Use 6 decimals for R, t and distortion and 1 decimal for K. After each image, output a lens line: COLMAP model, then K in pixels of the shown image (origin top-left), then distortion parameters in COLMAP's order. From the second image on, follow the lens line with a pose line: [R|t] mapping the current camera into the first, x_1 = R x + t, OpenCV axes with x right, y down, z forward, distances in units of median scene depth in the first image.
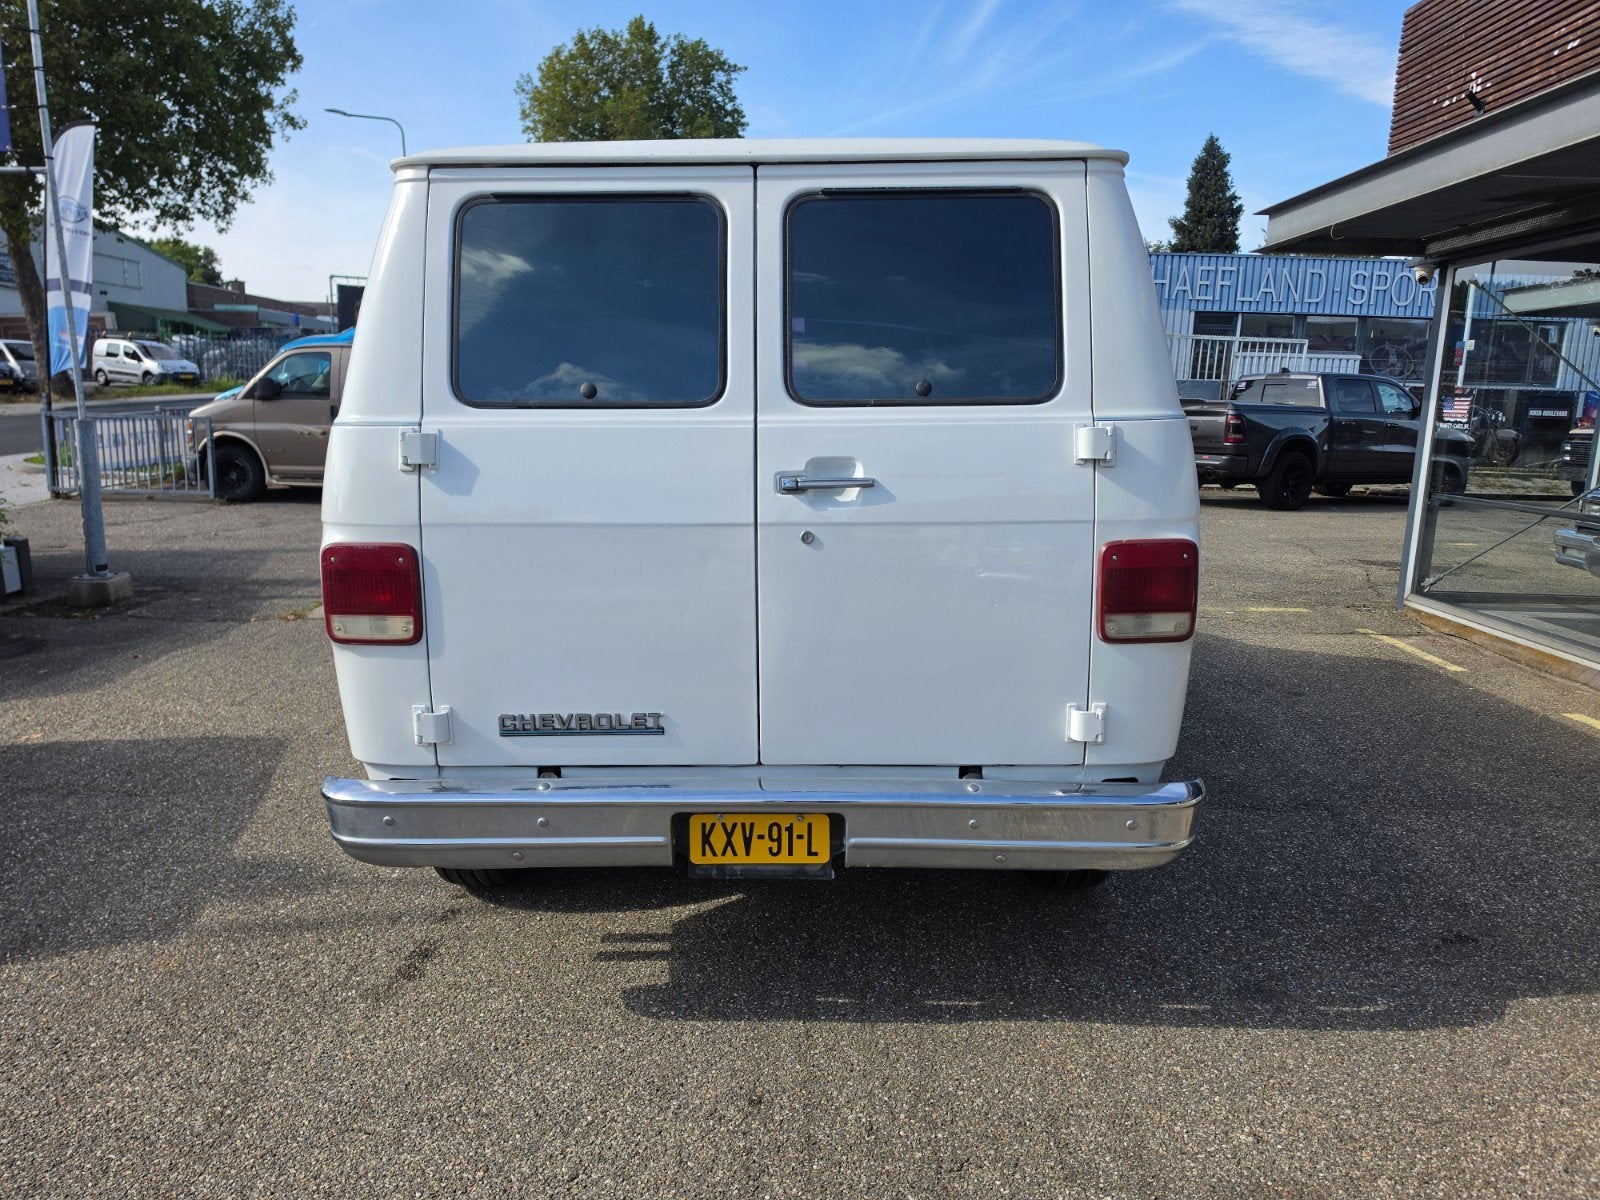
lens RADIAL K [[1098.2, 0, 785.9], [0, 1098.2, 601.9], [0, 0, 1]] dist [0.035262, -0.021345]
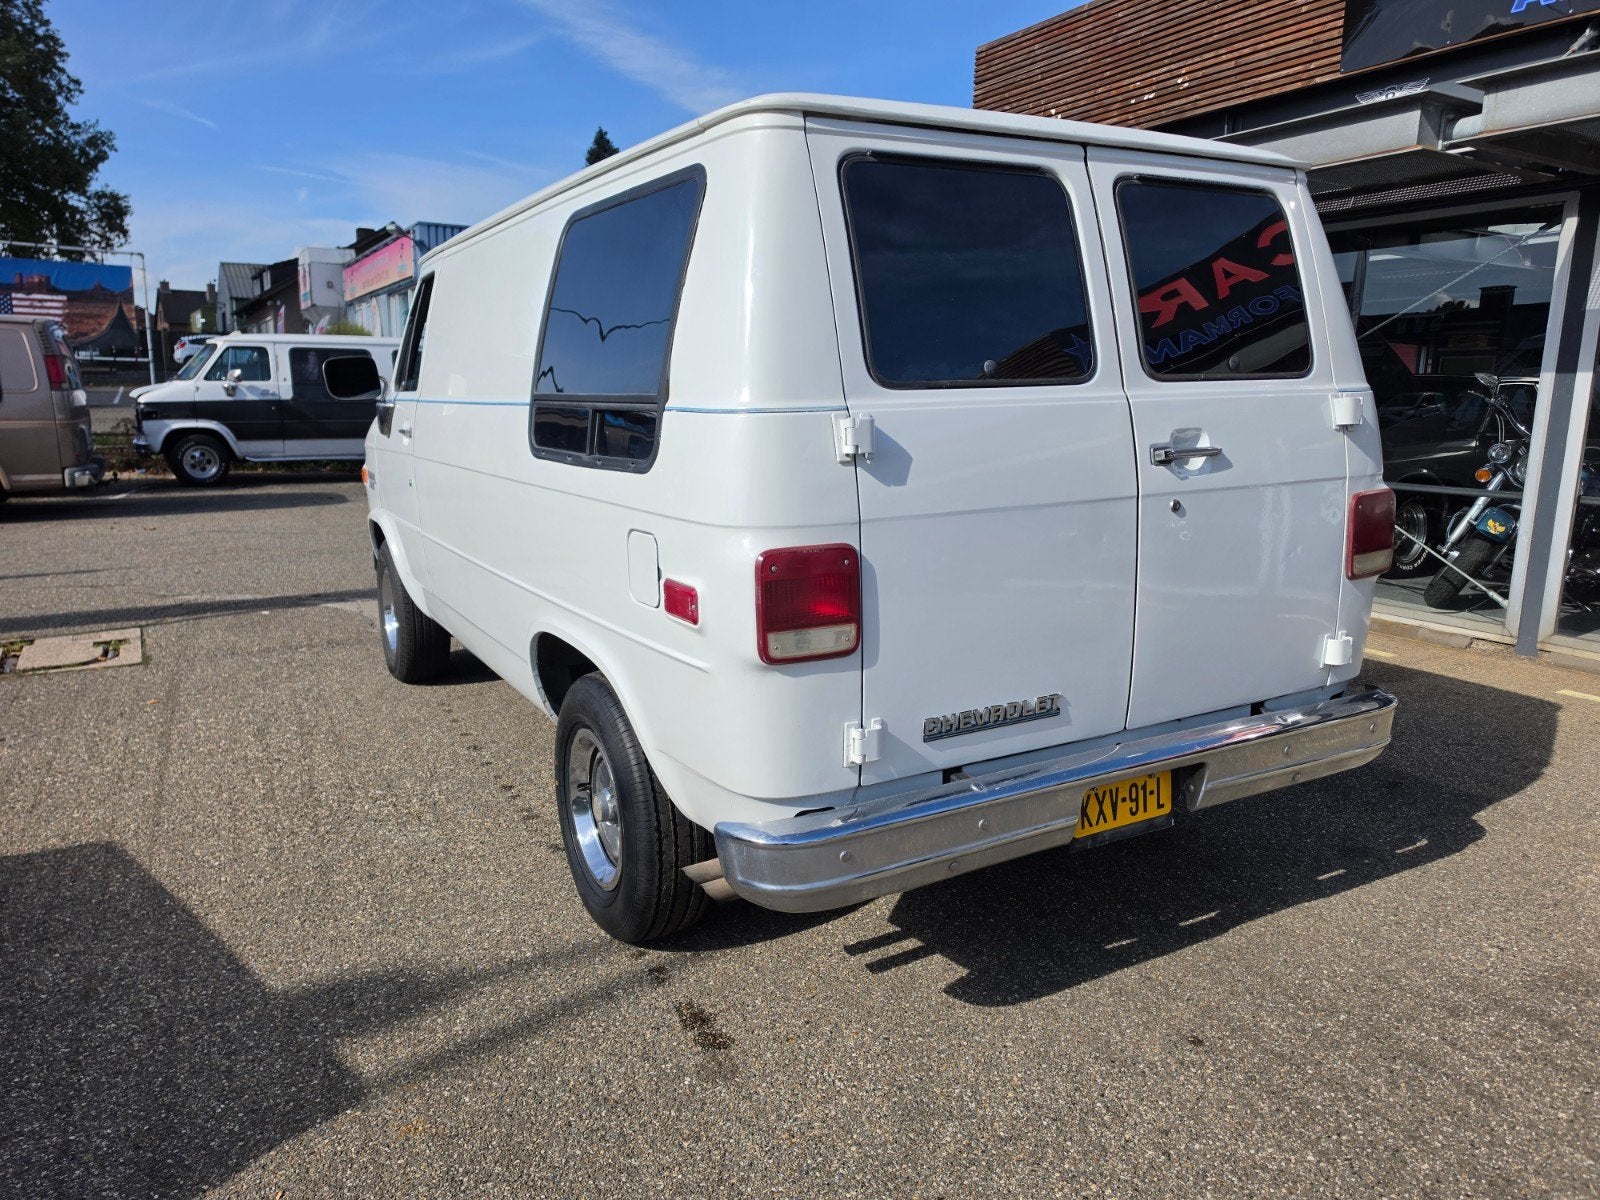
lens RADIAL K [[1098.2, 0, 782.2], [0, 1098.2, 598.0], [0, 0, 1]] dist [0.035262, -0.021345]
pose [[0.871817, -0.103674, 0.478735, -0.780607], [0.097851, 0.994507, 0.037173, -0.045201], [-0.479959, 0.014437, 0.877172, 0.240258]]
